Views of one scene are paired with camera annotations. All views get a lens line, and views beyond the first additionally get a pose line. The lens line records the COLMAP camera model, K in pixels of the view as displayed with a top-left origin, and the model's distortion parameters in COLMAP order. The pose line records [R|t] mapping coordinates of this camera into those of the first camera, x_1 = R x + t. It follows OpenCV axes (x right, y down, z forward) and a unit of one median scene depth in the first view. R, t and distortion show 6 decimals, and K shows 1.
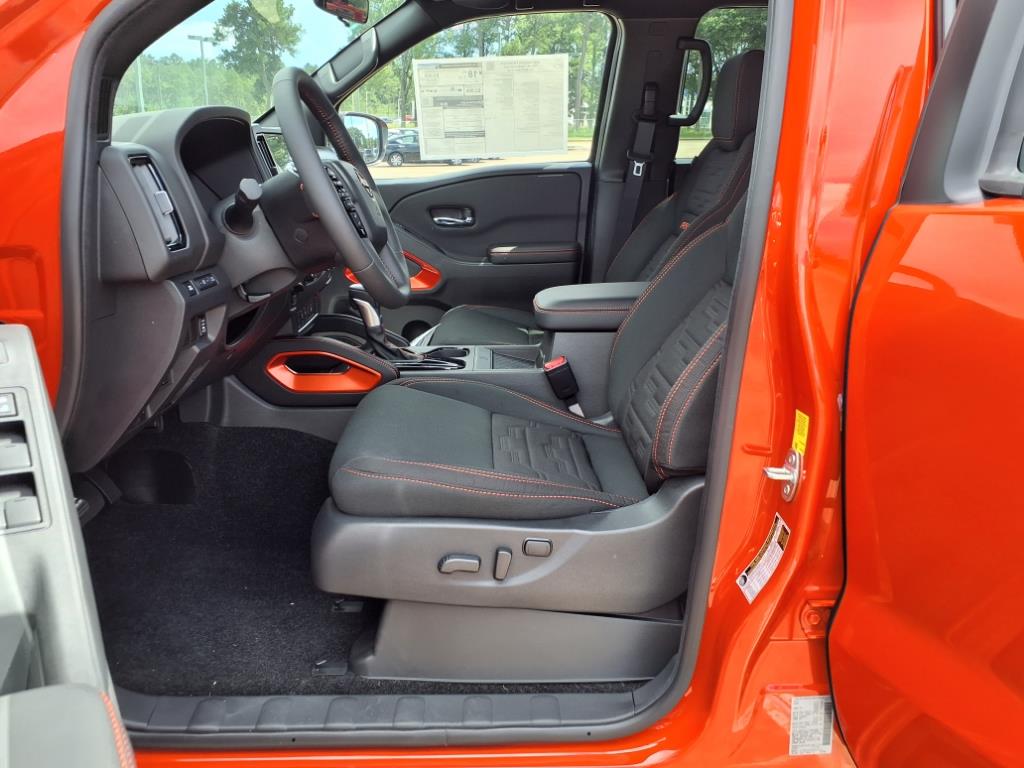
lens RADIAL K [[874.3, 0, 512.0], [0, 874.3, 384.0], [0, 0, 1]] dist [0.052873, -0.019783]
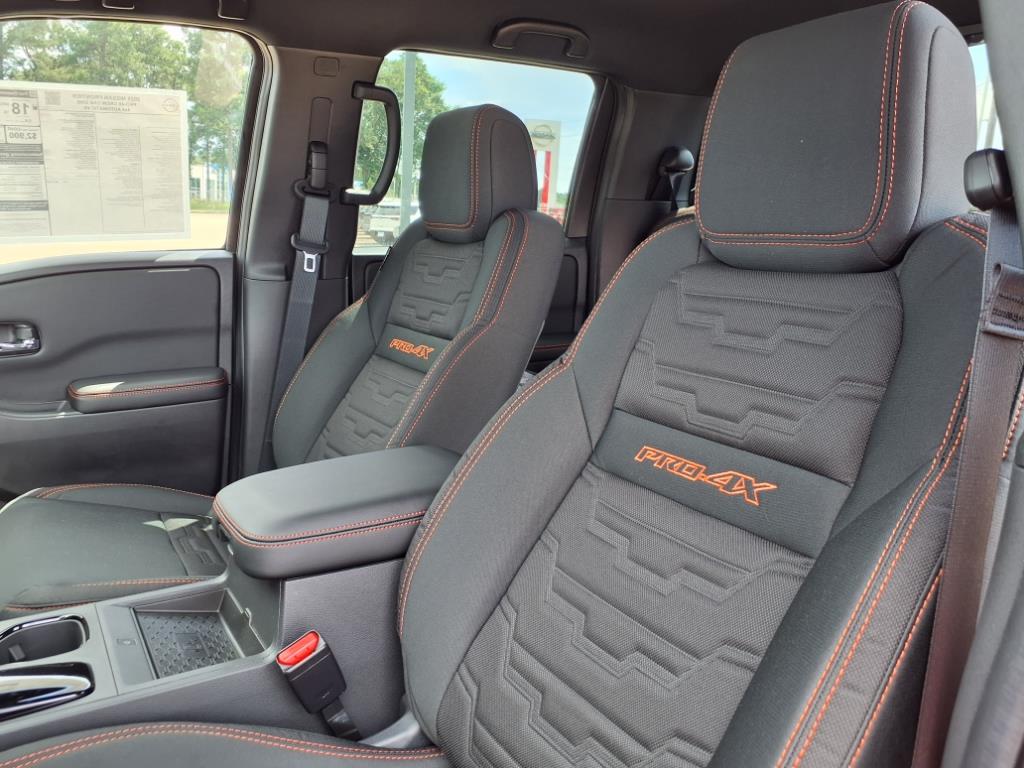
lens RADIAL K [[874.3, 0, 512.0], [0, 874.3, 384.0], [0, 0, 1]] dist [0.052873, -0.019783]
pose [[0.874104, -0.077602, 0.479500, -0.056603], [0.111111, 0.992926, -0.041856, -0.102542], [-0.472860, 0.089864, 0.876543, 0.324278]]
